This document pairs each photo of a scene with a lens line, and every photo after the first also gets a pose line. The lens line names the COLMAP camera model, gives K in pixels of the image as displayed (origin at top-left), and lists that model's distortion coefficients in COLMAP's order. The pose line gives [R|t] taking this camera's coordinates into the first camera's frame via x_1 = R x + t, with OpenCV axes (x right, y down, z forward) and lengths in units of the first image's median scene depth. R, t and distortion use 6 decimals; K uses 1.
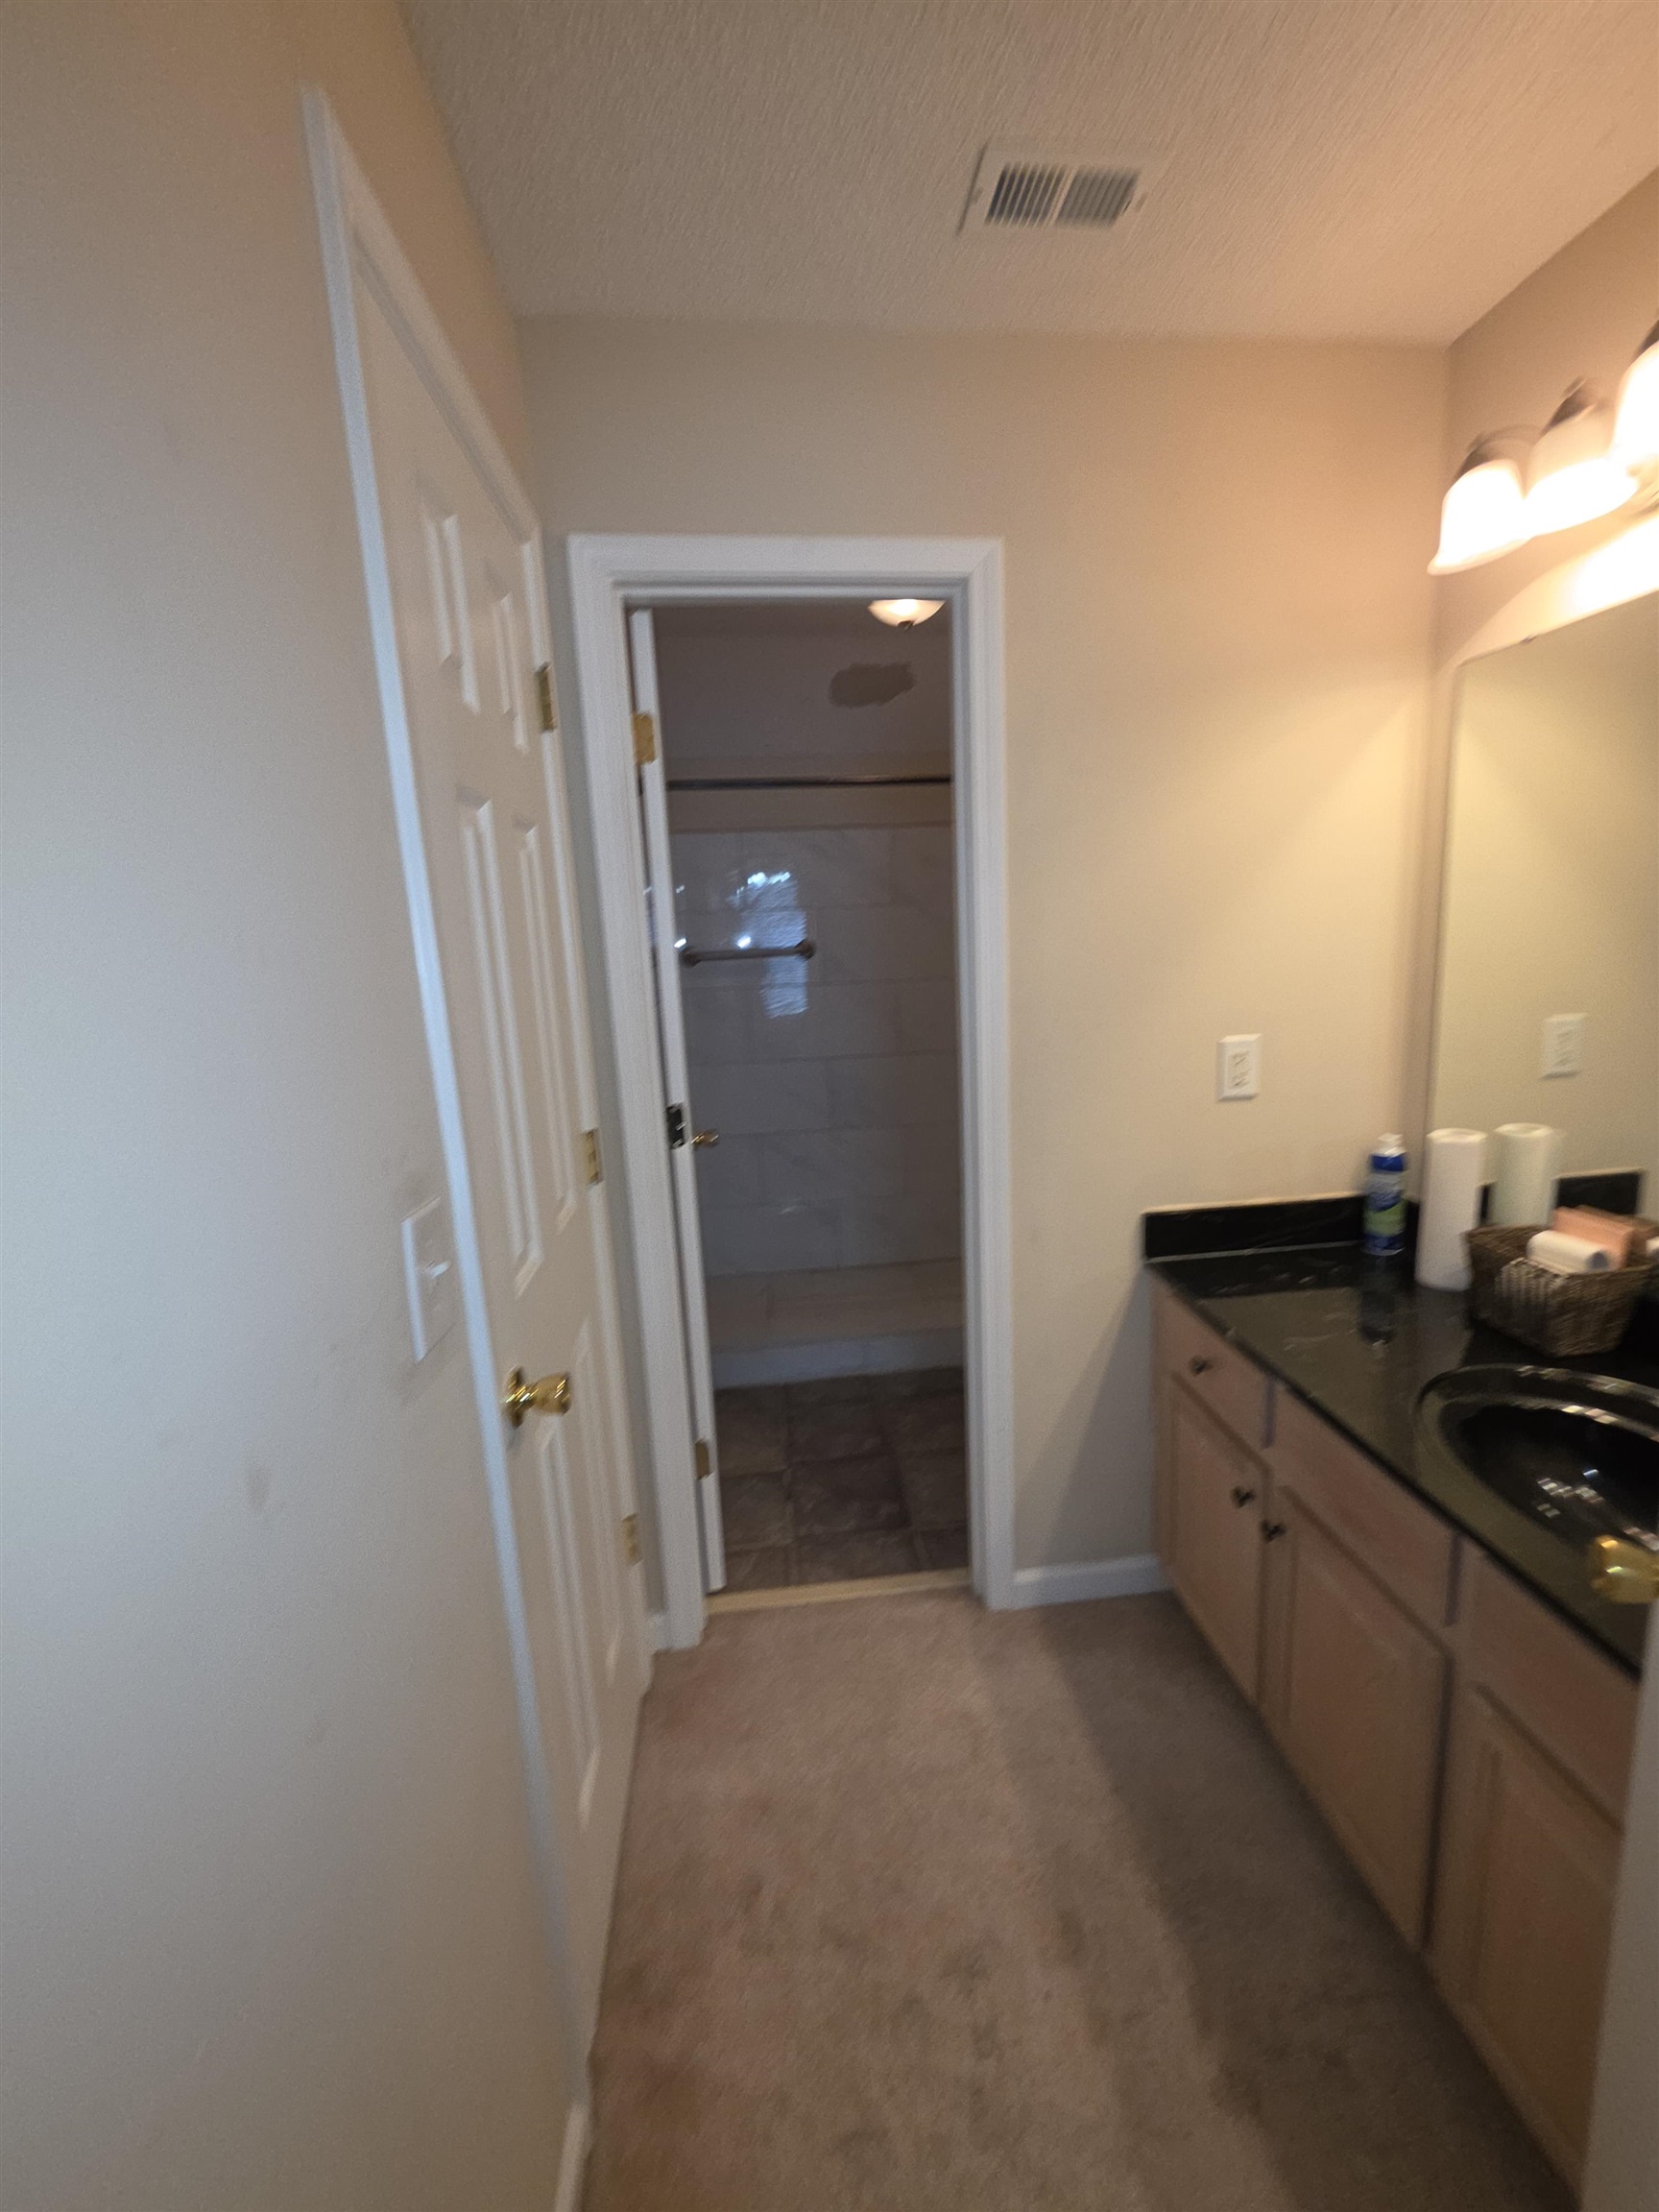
lens RADIAL K [[887.5, 0, 841.1], [0, 887.5, 1098.5], [0, 0, 1]] dist [-0.000821, 0.000233]
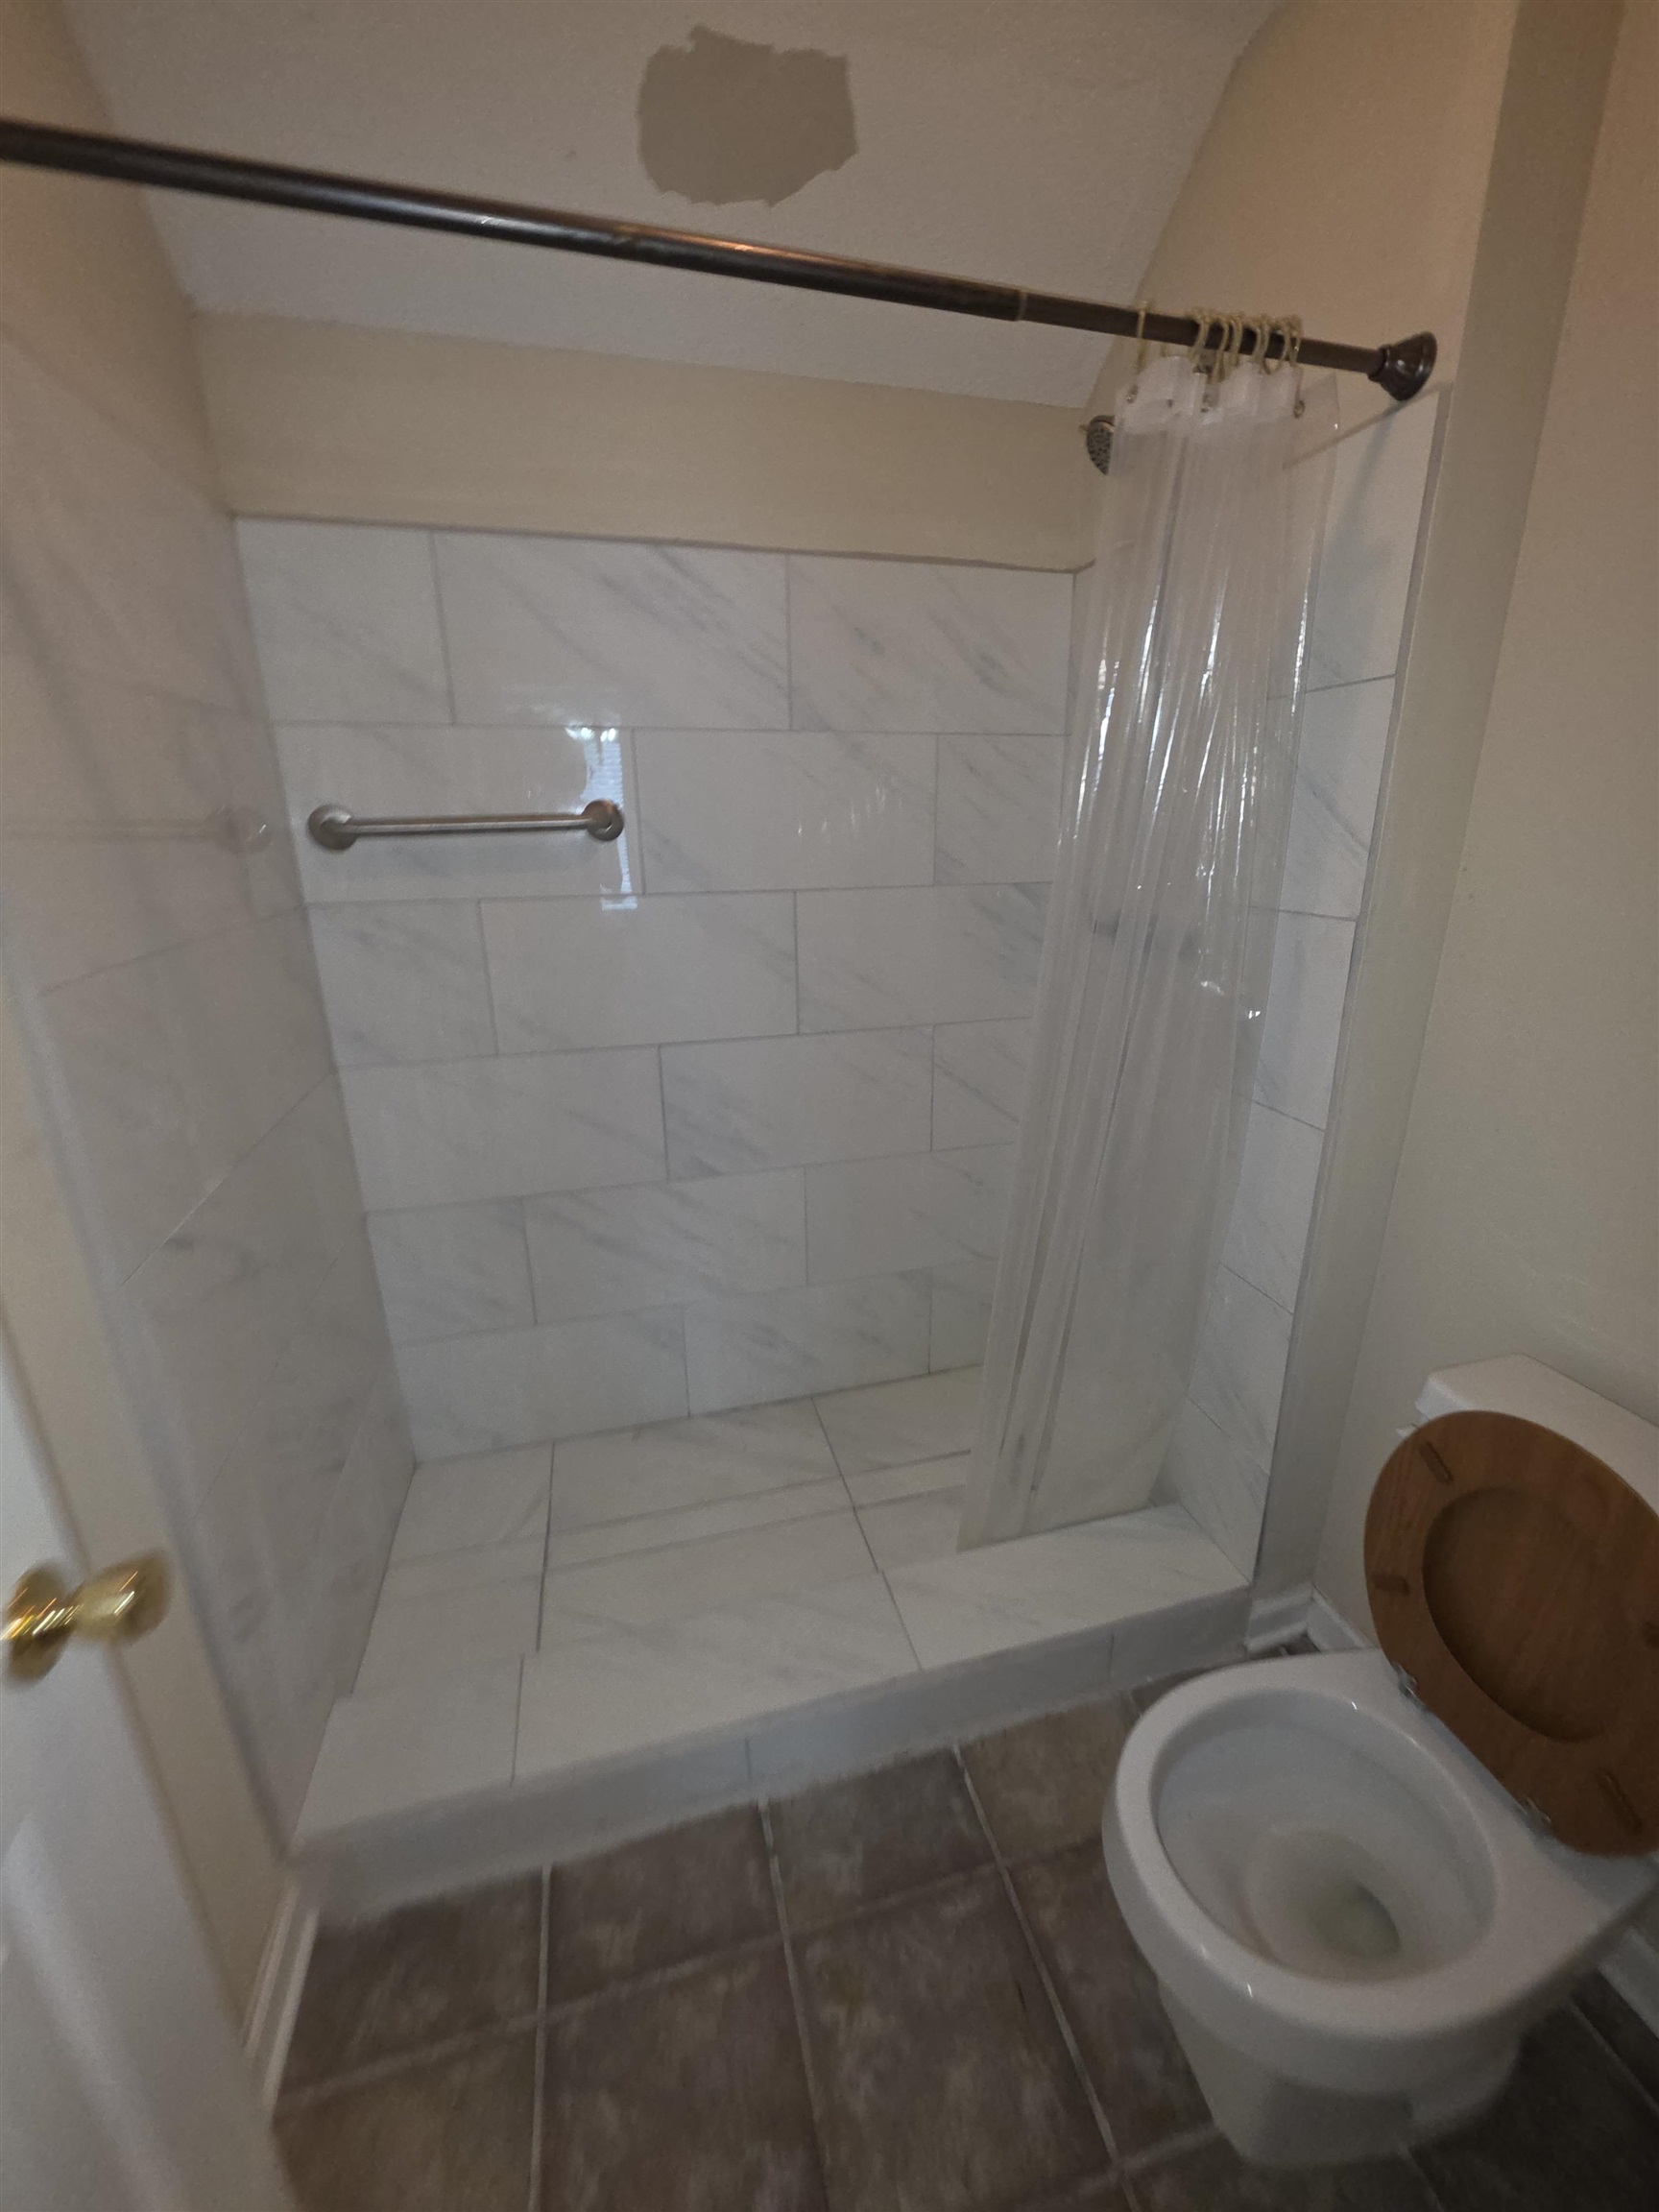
lens RADIAL K [[887.5, 0, 841.1], [0, 887.5, 1098.5], [0, 0, 1]] dist [-0.000821, 0.000233]
pose [[0.986233, -0.012114, 0.164920, 0.003996], [-0.007607, 0.992934, 0.118424, -0.081059], [-0.165189, -0.118048, 0.979172, 0.518170]]
